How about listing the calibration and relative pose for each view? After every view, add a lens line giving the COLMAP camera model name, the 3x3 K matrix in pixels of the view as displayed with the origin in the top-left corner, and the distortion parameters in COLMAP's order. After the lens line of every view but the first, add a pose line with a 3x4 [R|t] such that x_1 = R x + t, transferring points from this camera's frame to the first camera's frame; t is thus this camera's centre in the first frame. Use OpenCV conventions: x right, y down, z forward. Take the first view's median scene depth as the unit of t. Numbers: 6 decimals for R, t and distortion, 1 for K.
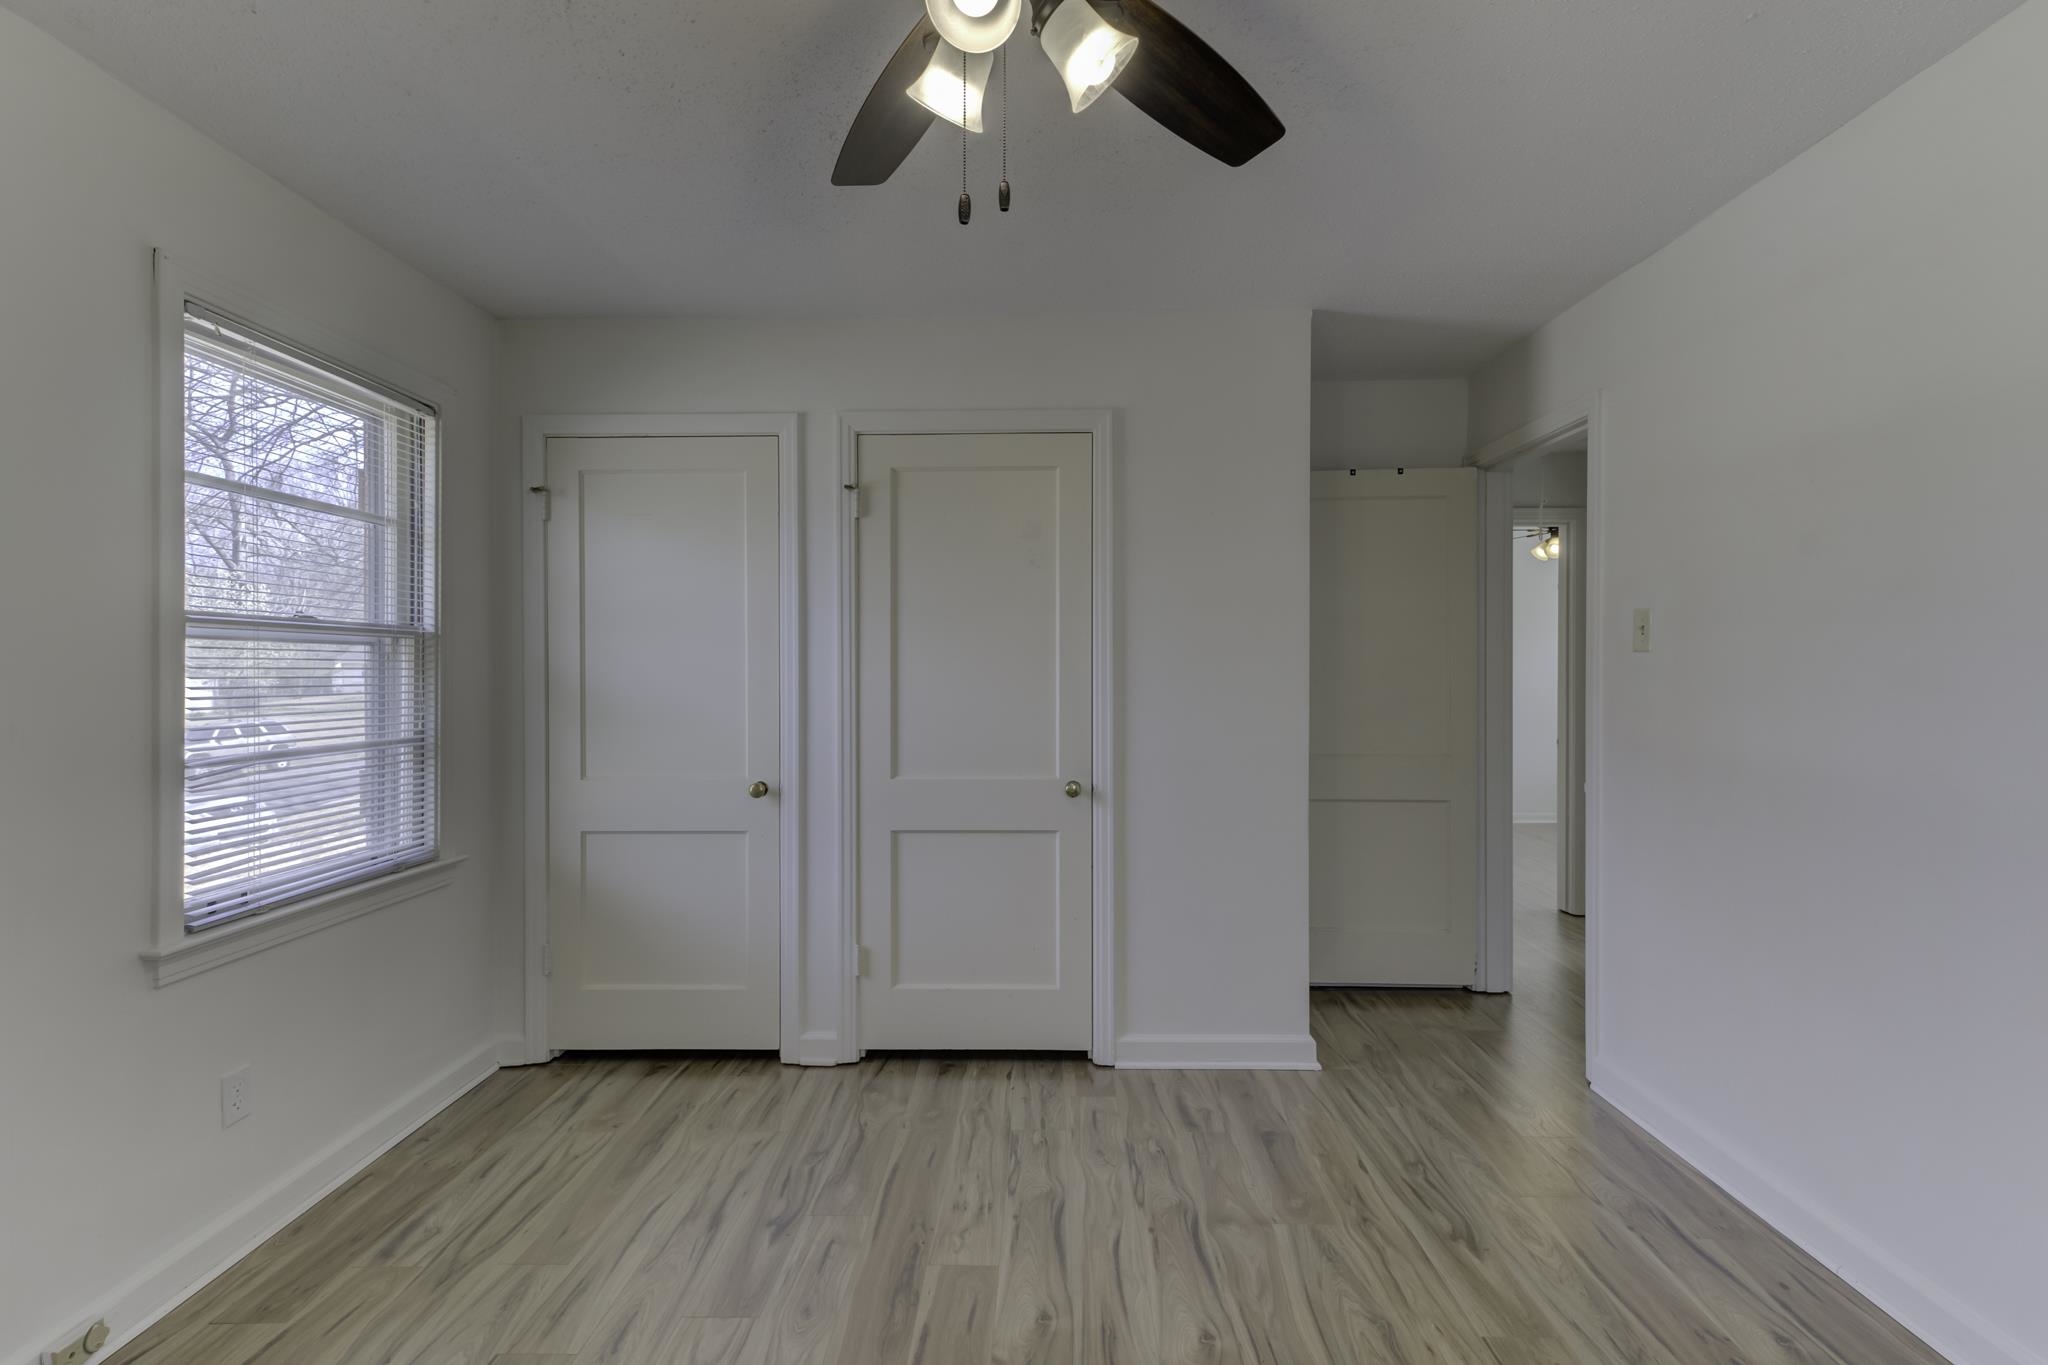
lens RADIAL K [[945.6, 0, 1019.8], [0, 945.6, 658.1], [0, 0, 1]] dist [0.020223, -0.000174]
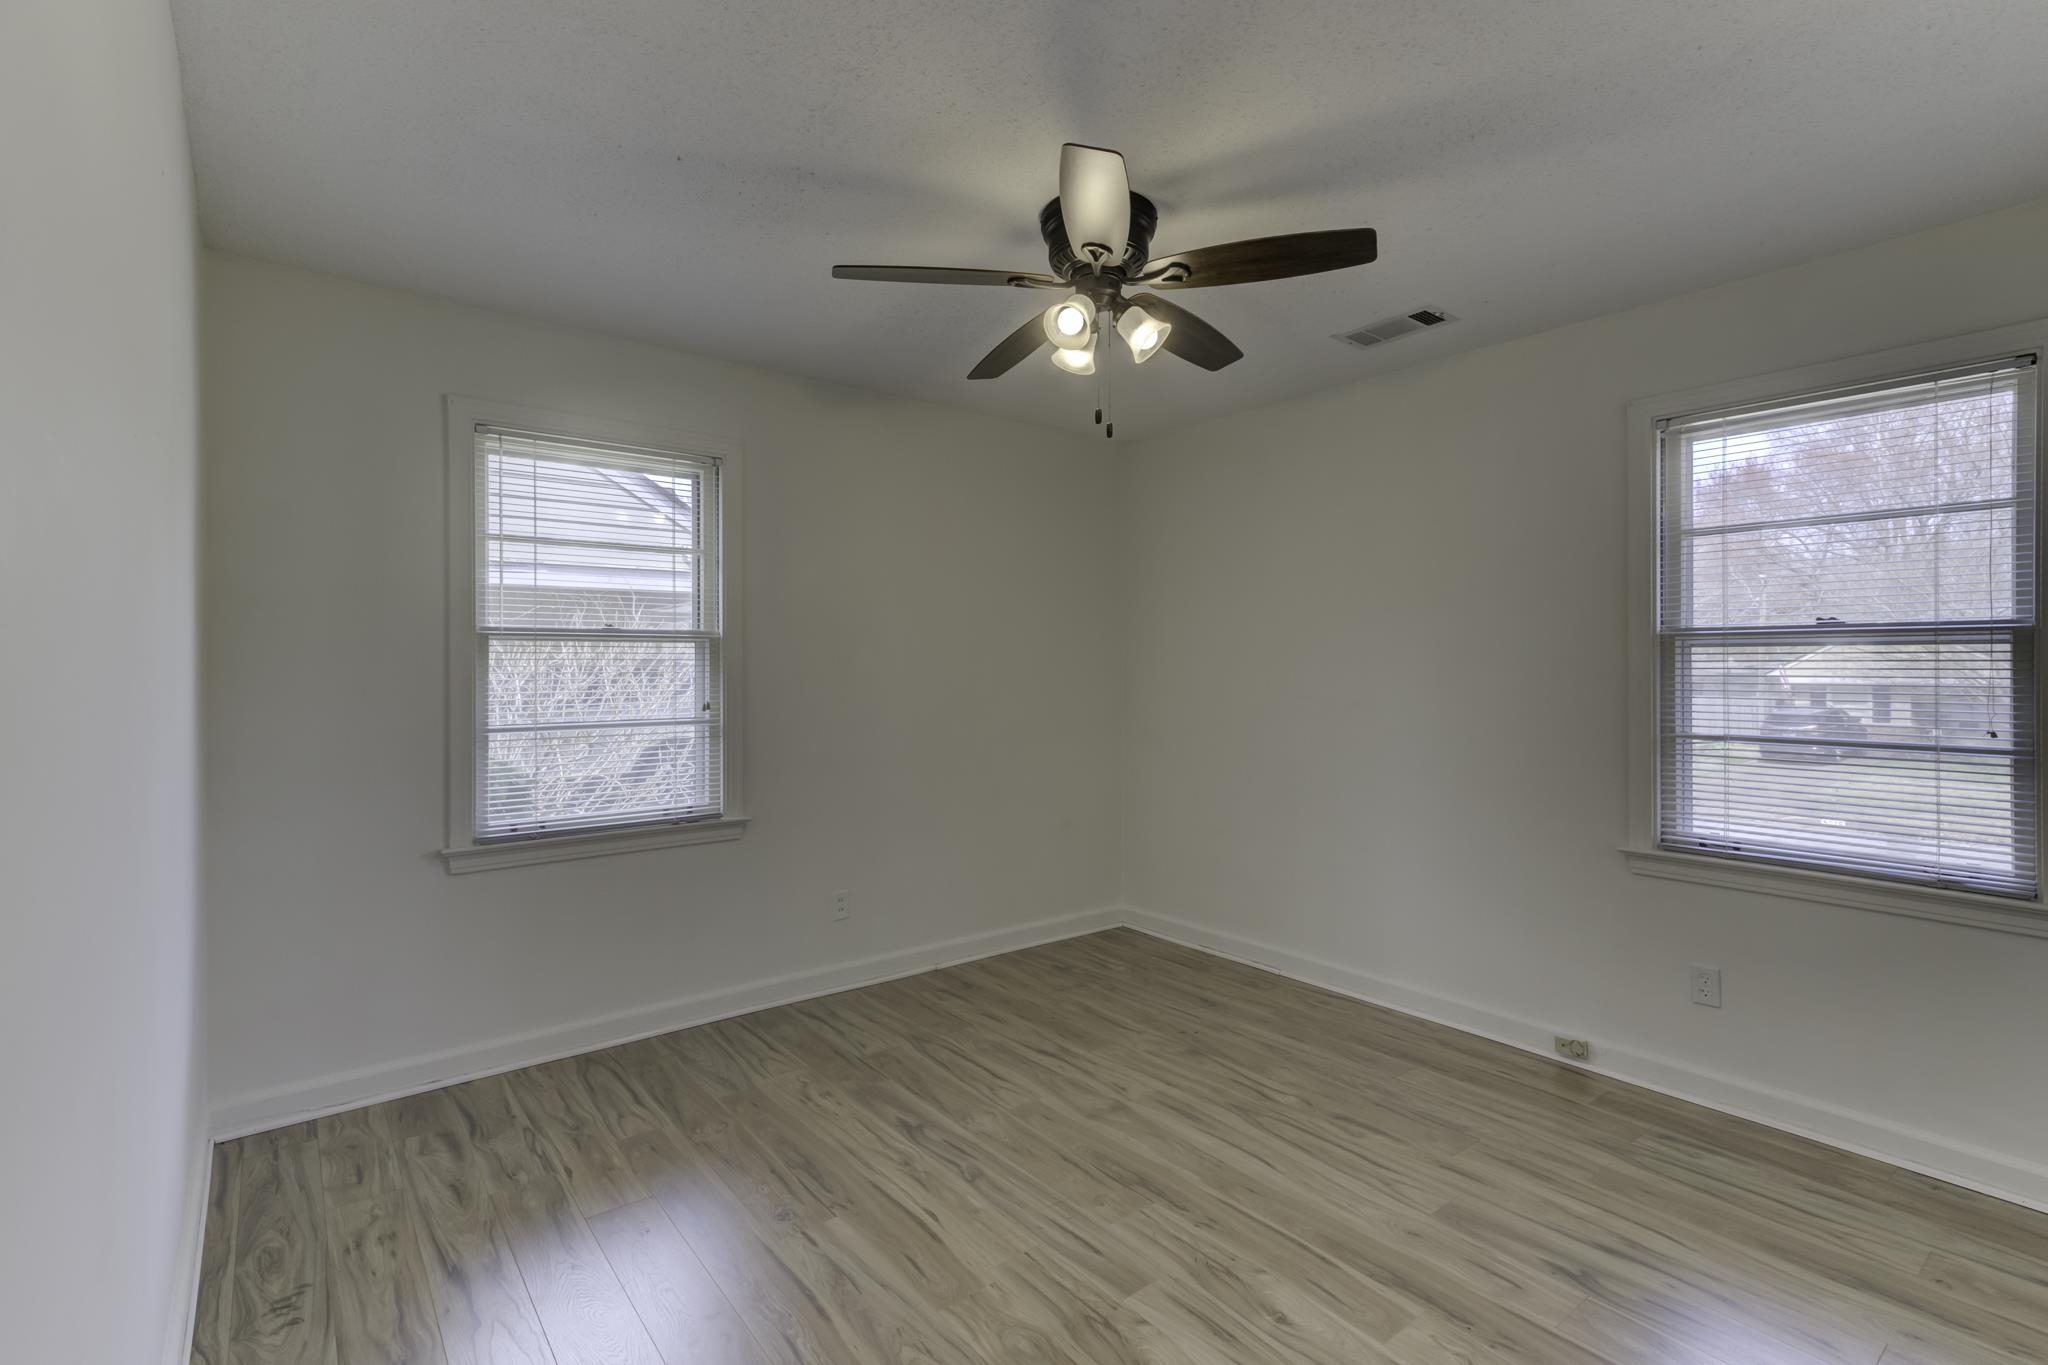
lens RADIAL K [[945.6, 0, 1019.8], [0, 945.6, 658.1], [0, 0, 1]] dist [0.020223, -0.000174]
pose [[-0.769796, -0.003770, -0.638279, 0.788212], [0.006747, 0.999879, -0.014042, 0.009445], [0.638254, -0.015116, -0.769677, 1.441151]]
